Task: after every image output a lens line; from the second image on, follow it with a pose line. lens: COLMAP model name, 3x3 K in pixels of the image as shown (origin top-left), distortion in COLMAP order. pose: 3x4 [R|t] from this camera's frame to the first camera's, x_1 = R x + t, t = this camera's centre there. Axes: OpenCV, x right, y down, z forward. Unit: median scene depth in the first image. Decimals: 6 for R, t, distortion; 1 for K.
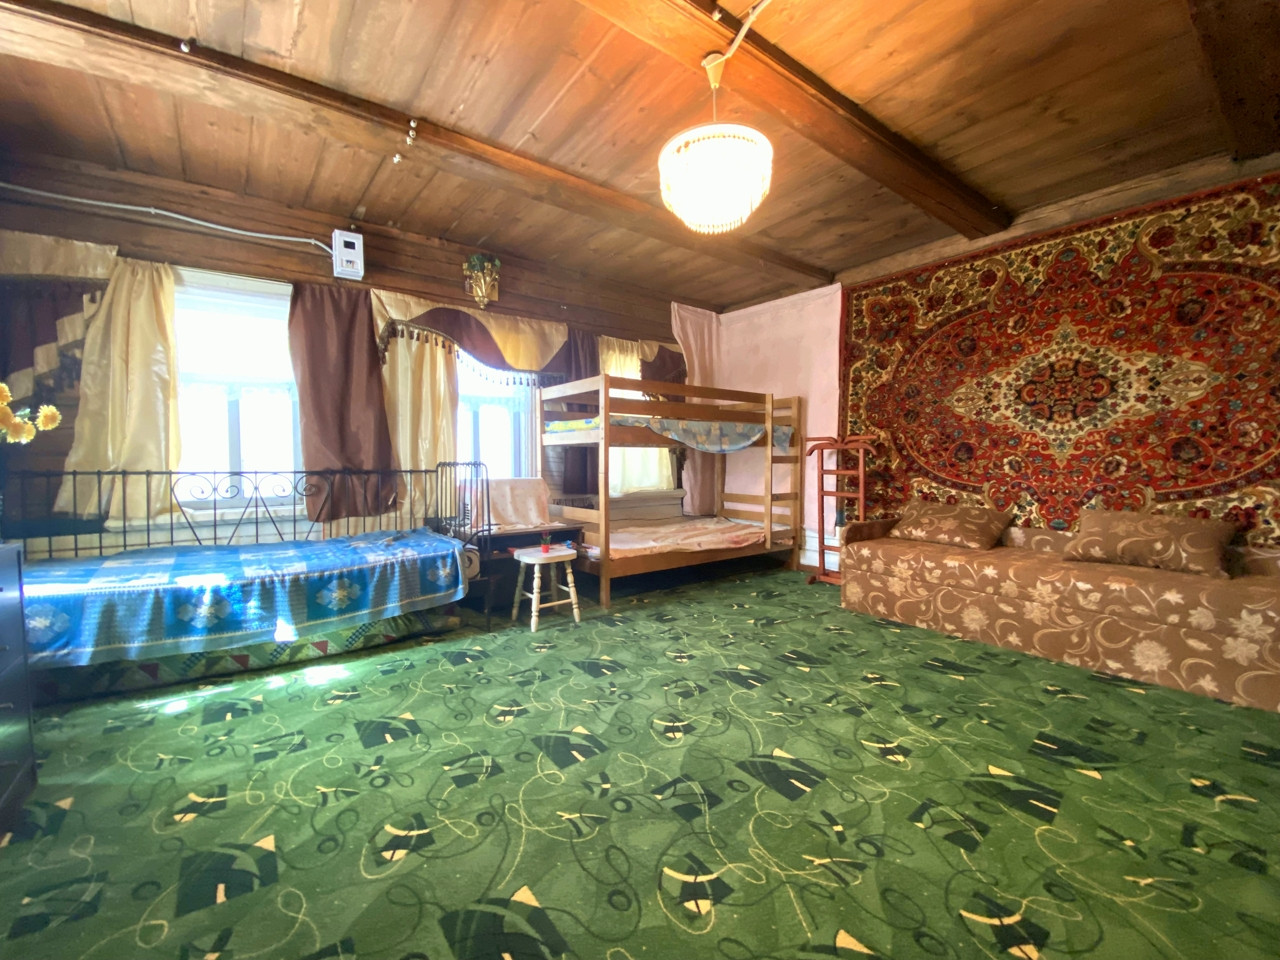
lens RADIAL K [[518.0, 0, 634.0], [0, 518.0, 477.7], [0, 0, 1]] dist [0.010769, -0.006322]
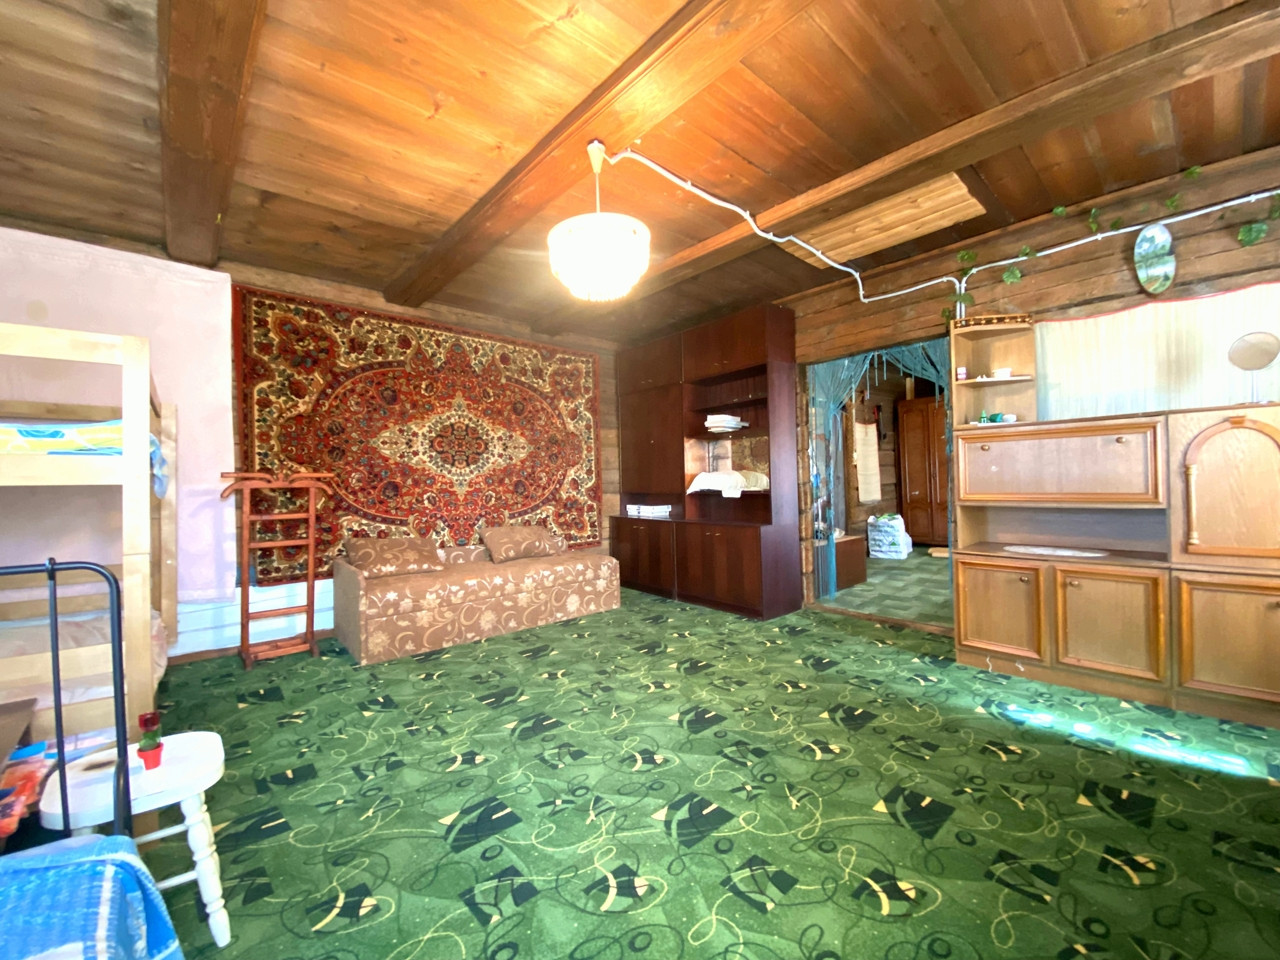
lens RADIAL K [[518.0, 0, 639.7], [0, 518.0, 482.0], [0, 0, 1]] dist [0.010769, -0.006322]
pose [[-0.075268, -0.010664, 0.997106, -0.619024], [0.042328, 0.999007, 0.013880, -0.070822], [-0.996265, 0.043250, -0.074742, 0.661759]]
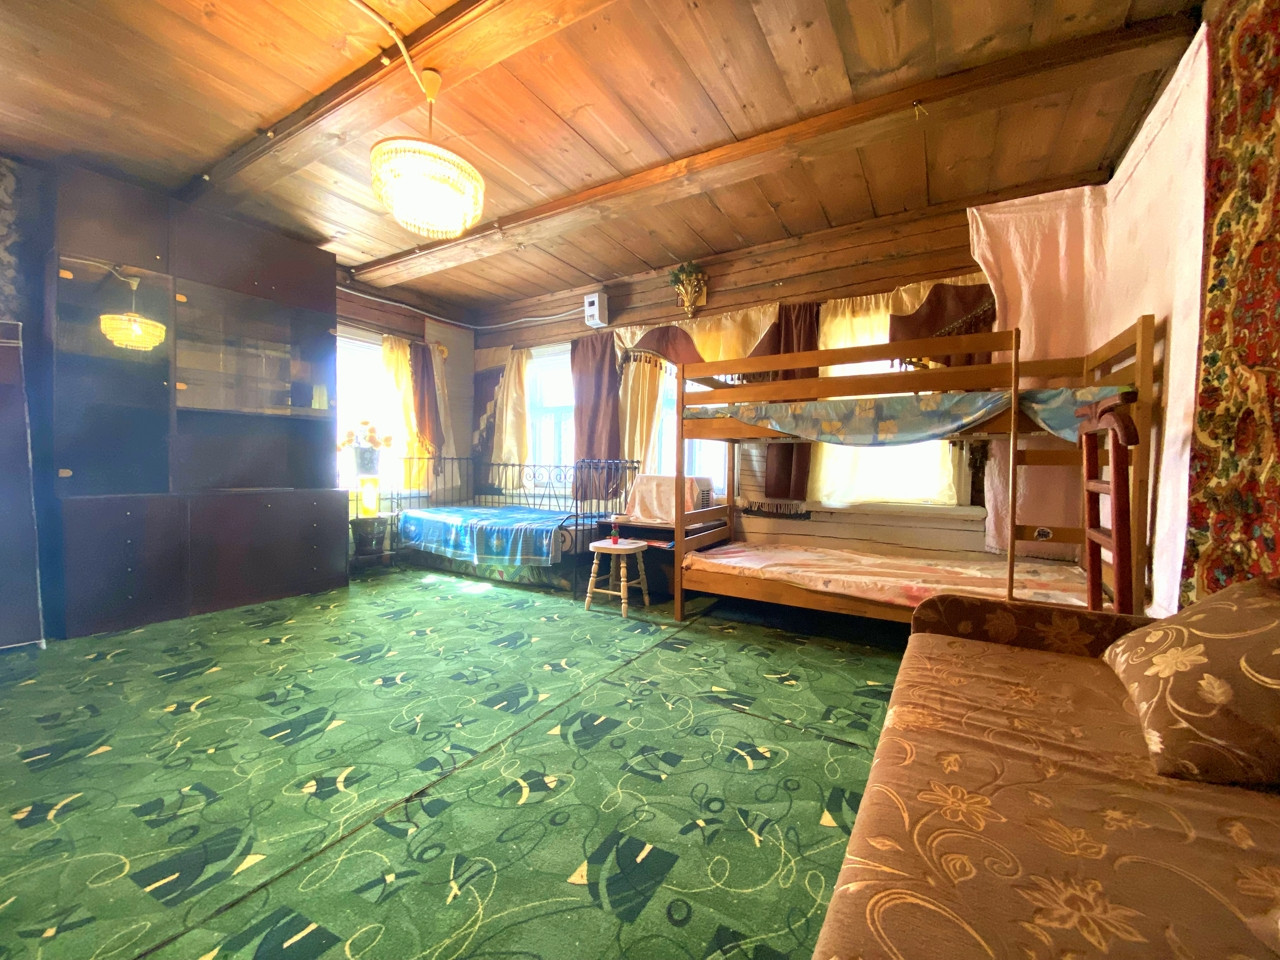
lens RADIAL K [[518.0, 0, 639.1], [0, 518.0, 476.5], [0, 0, 1]] dist [0.010769, -0.006322]
pose [[0.375007, 0.031772, -0.926477, 0.863707], [-0.031795, 0.999265, 0.021399, -0.021059], [0.926477, 0.021433, 0.375742, 0.661449]]
